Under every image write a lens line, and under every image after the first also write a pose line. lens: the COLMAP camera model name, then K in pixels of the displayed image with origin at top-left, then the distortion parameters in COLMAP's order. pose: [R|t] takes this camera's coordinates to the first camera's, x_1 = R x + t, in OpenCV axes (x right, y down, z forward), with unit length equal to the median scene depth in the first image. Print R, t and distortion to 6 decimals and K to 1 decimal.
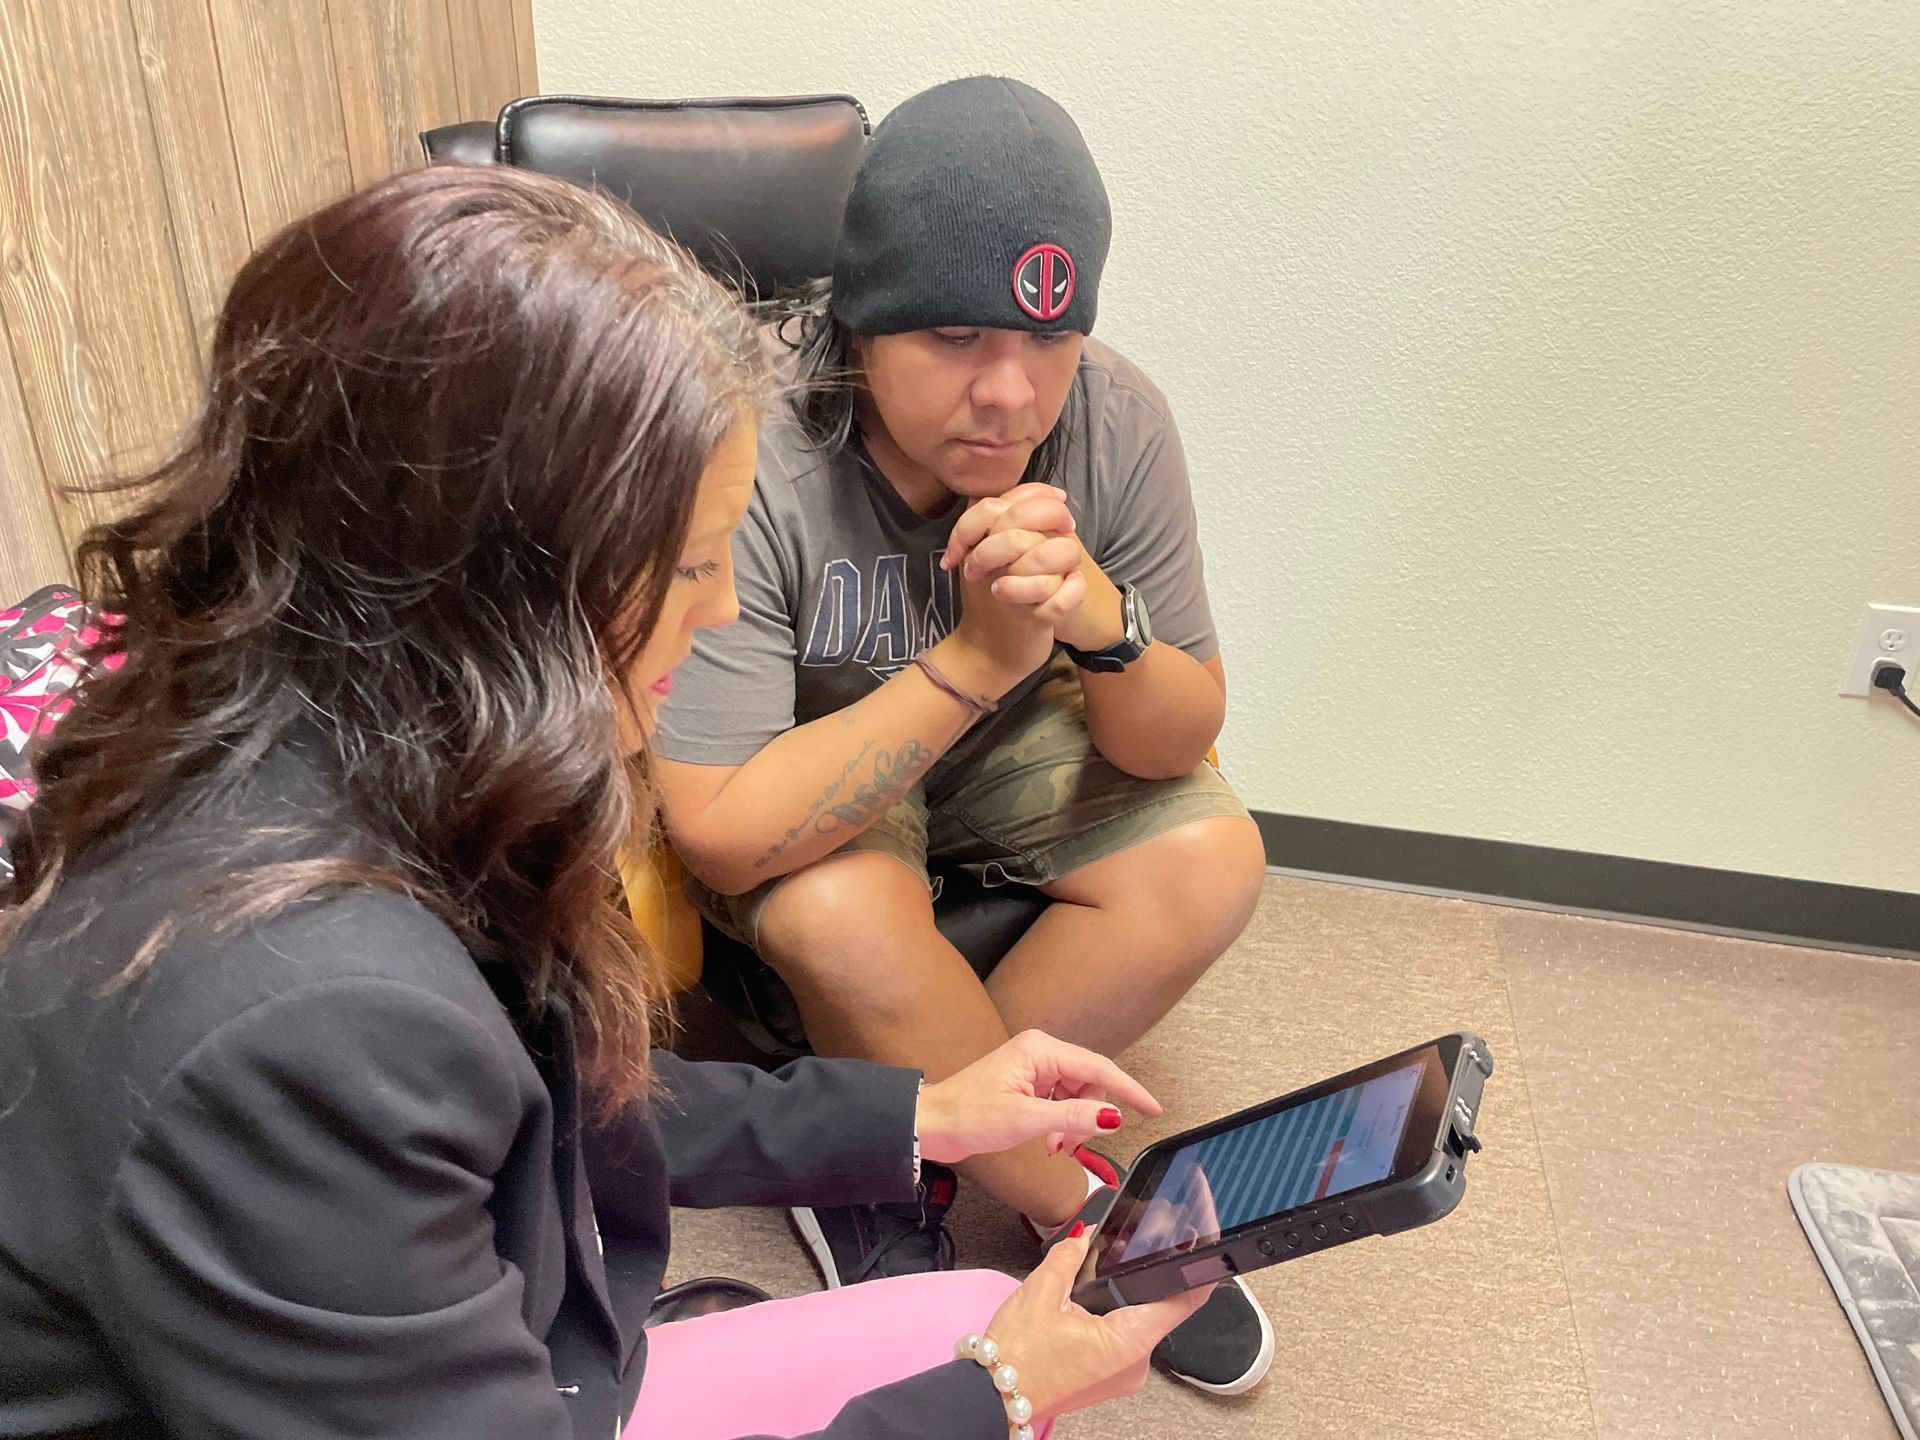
lens RADIAL K [[1496.2, 0, 980.2], [0, 1496.2, 705.5], [0, 0, 1]] dist [0.083027, -0.114281]
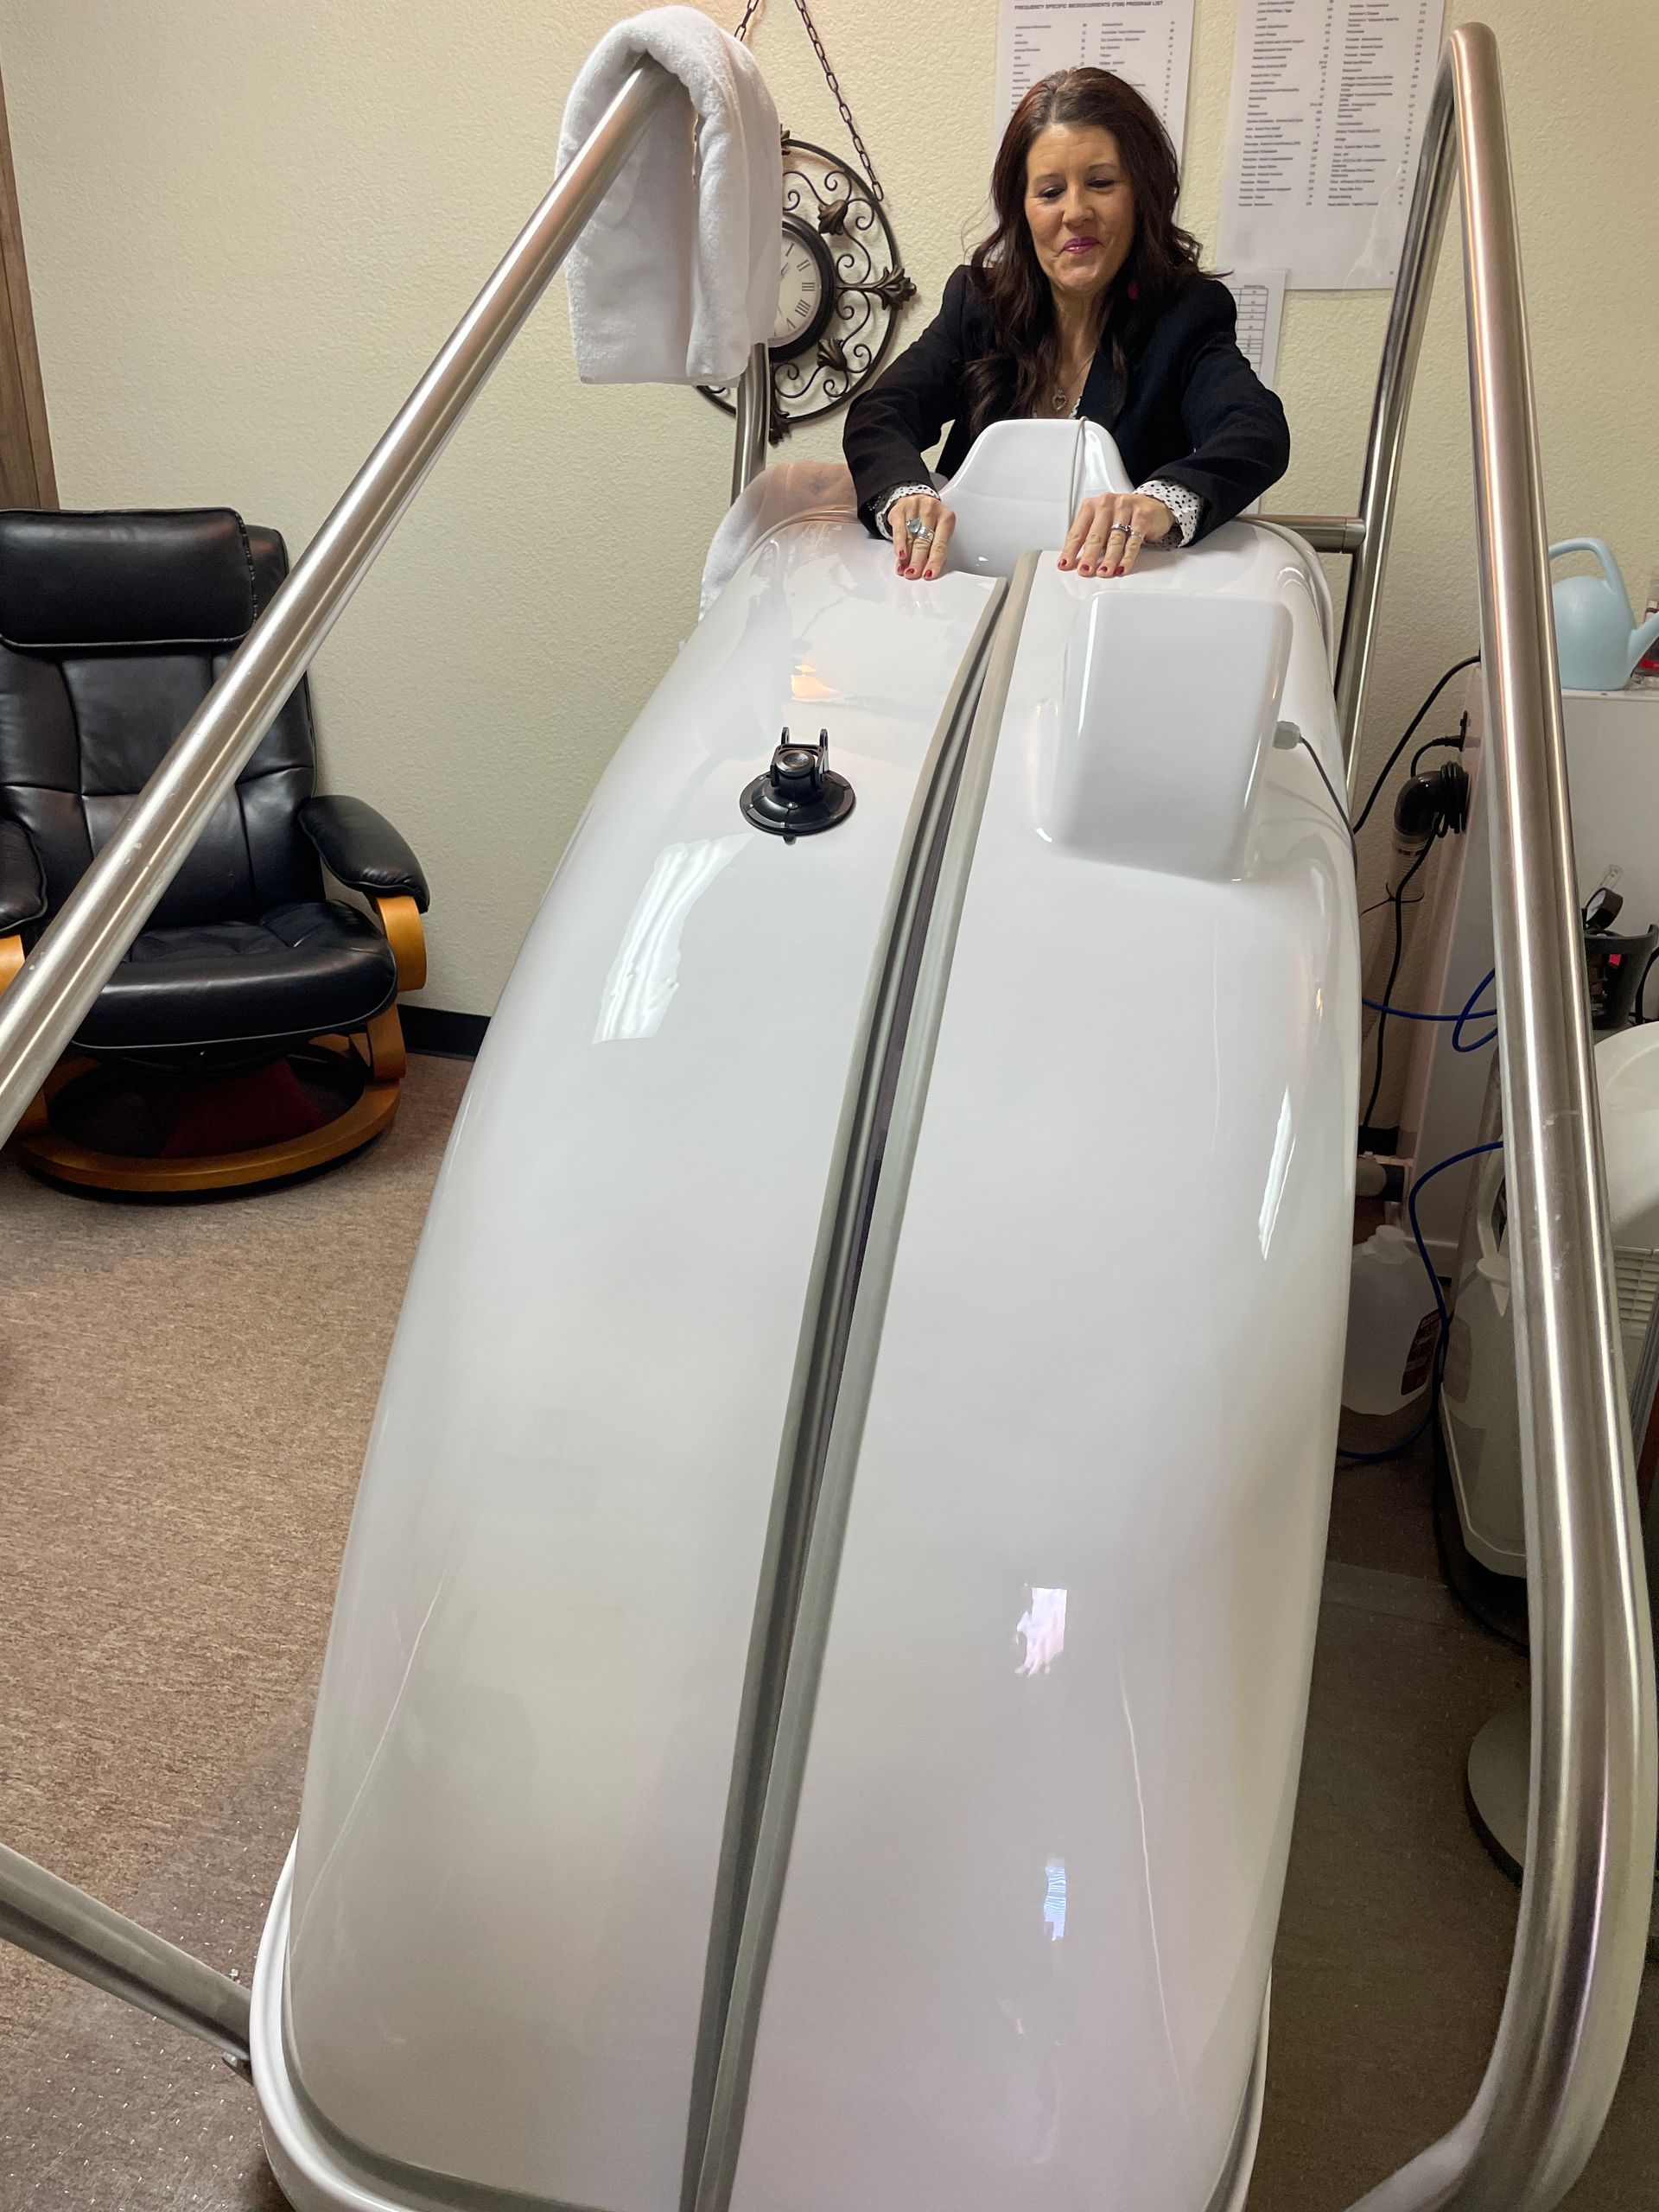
lens RADIAL K [[1669.9, 0, 819.3], [0, 1669.9, 1087.7], [0, 0, 1]] dist [0.075936, -0.104181]
pose [[0.996722, 0.026015, -0.076607, 0.729330], [-0.030192, 0.998091, -0.053870, 0.280903], [0.075060, 0.056007, 0.995605, -0.697852]]
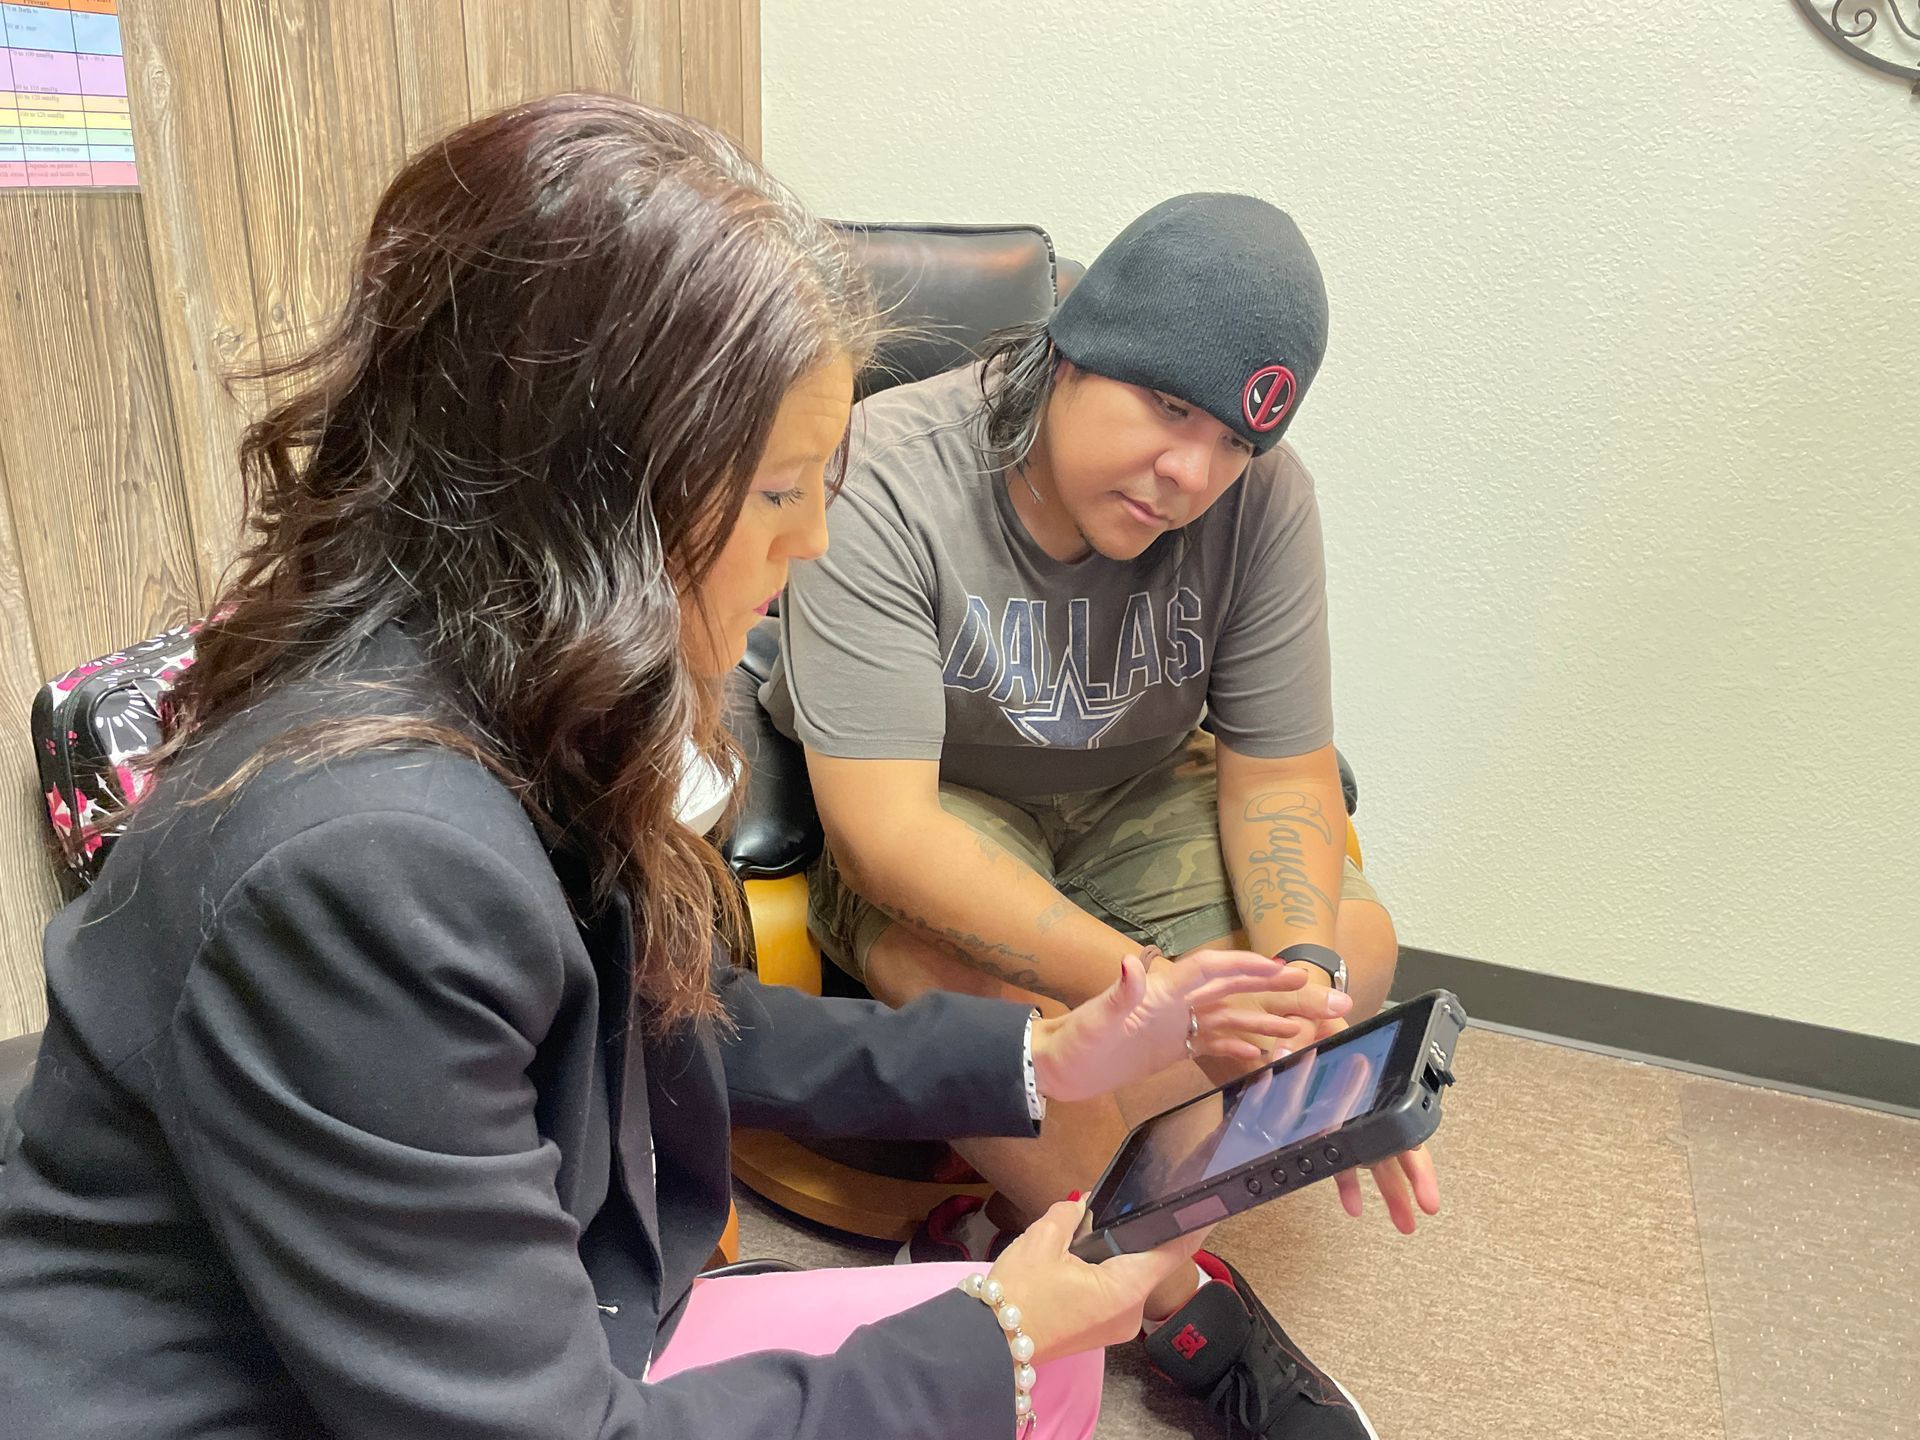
lens RADIAL K [[1496.2, 0, 995.7], [0, 1496.2, 720.7], [0, 0, 1]] dist [0.083027, -0.114281]
pose [[0.988475, 0.051402, -0.142393, 0.060431], [-0.069234, 0.989957, -0.123253, 0.086332], [0.134627, 0.131691, 0.982106, -0.009805]]
